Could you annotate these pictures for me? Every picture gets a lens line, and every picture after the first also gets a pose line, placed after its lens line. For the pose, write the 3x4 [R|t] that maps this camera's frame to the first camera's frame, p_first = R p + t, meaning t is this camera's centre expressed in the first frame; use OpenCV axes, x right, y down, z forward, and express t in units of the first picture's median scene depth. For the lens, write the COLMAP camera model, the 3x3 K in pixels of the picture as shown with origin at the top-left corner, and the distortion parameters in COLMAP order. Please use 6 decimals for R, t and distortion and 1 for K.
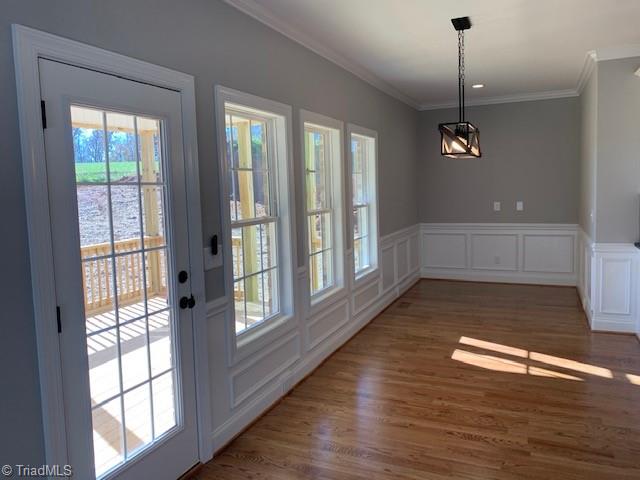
lens RADIAL K [[486.4, 0, 334.1], [0, 486.4, 228.3], [0, 0, 1]] dist [0.039643, -0.053192]
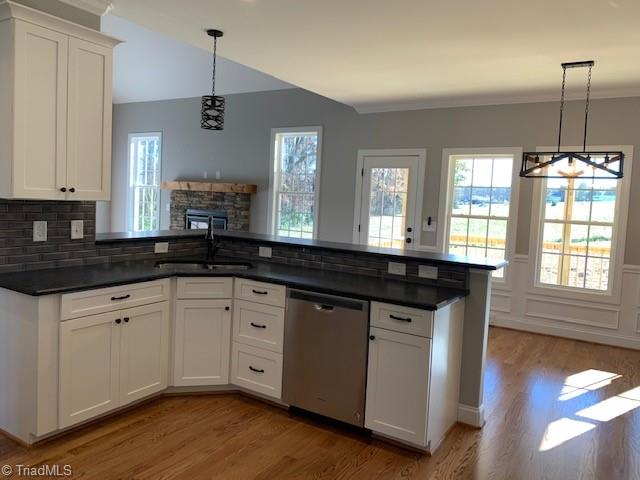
lens RADIAL K [[486.4, 0, 323.1], [0, 486.4, 239.2], [0, 0, 1]] dist [0.039643, -0.053192]
pose [[-0.159963, 0.088951, -0.983107, 1.644812], [-0.135199, 0.984572, 0.111082, -0.053474], [0.977821, 0.150684, -0.145469, 0.696264]]
